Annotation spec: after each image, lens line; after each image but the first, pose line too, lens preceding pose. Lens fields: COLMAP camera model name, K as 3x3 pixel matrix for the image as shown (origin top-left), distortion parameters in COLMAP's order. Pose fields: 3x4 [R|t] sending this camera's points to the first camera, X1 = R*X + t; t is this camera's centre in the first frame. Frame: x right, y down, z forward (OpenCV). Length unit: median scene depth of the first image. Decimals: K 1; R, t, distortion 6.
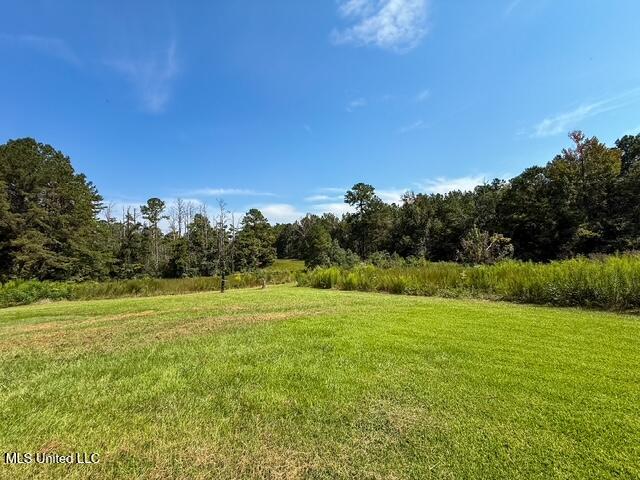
lens RADIAL K [[256.3, 0, 318.1], [0, 256.3, 239.5], [0, 0, 1]] dist [0.001901, 0.000083]
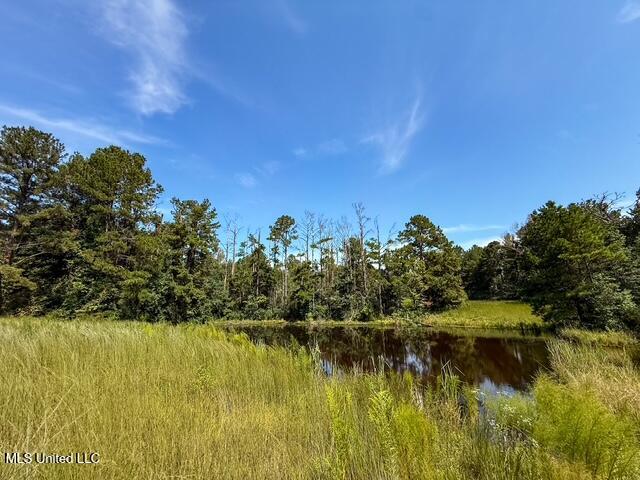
lens RADIAL K [[256.3, 0, 318.1], [0, 256.3, 239.5], [0, 0, 1]] dist [0.001901, 0.000083]
pose [[0.730166, -0.126442, -0.671468, -0.033722], [0.015462, 0.985534, -0.168770, 0.115497], [0.683094, 0.112848, 0.721559, 1.063036]]
